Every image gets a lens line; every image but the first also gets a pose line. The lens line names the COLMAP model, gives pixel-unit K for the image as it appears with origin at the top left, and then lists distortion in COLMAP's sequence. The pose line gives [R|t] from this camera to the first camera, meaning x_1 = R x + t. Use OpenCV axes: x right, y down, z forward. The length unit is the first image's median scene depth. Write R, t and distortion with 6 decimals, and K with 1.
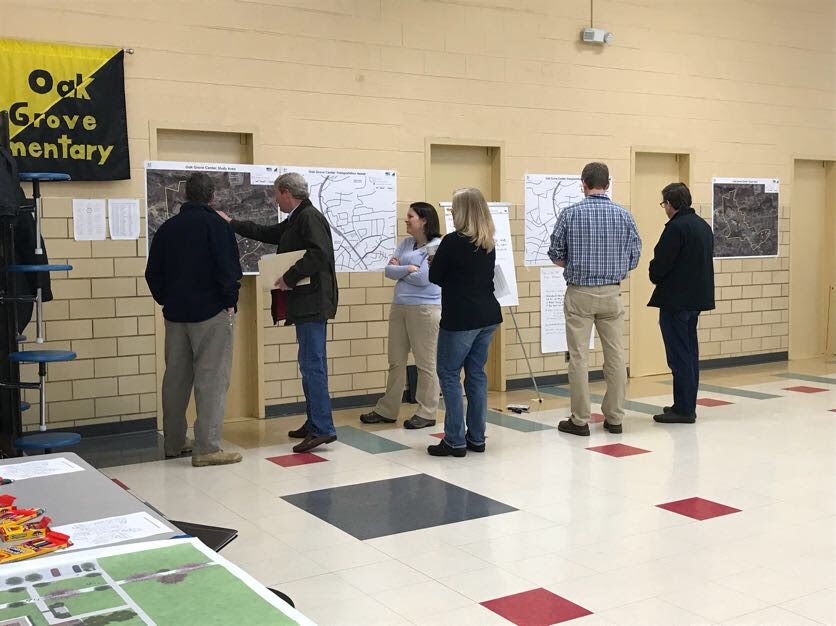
lens RADIAL K [[996.7, 0, 418.0], [0, 996.7, 313.0], [0, 0, 1]] dist [0.126750, -0.346278]
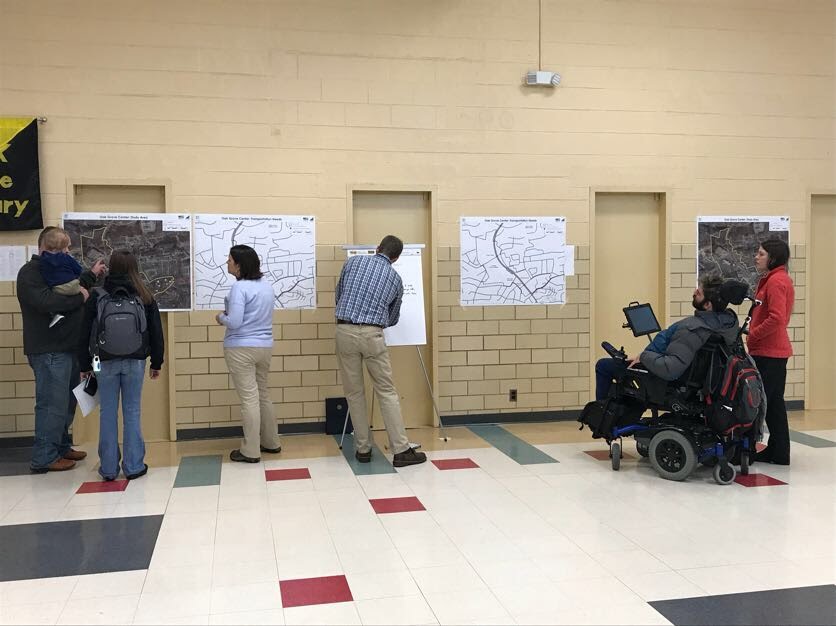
lens RADIAL K [[814.0, 0, 408.2], [0, 814.0, 313.4], [0, 0, 1]] dist [0.092619, -0.217936]
pose [[0.942062, 0.018050, -0.334954, 0.405222], [-0.026400, 0.999443, -0.020391, -0.025072], [0.334400, 0.028052, 0.942014, 0.233143]]
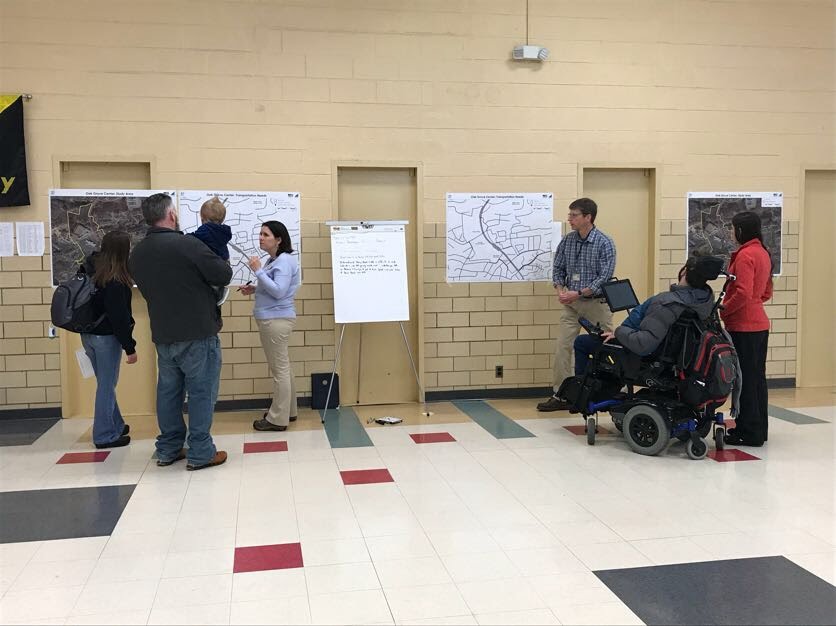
lens RADIAL K [[814.0, 0, 408.2], [0, 814.0, 313.4], [0, 0, 1]] dist [0.092619, -0.217936]
pose [[0.933073, 0.027692, -0.358619, 0.447428], [-0.028024, 0.999598, 0.004273, -0.021162], [0.358594, 0.006063, 0.933474, 0.244177]]
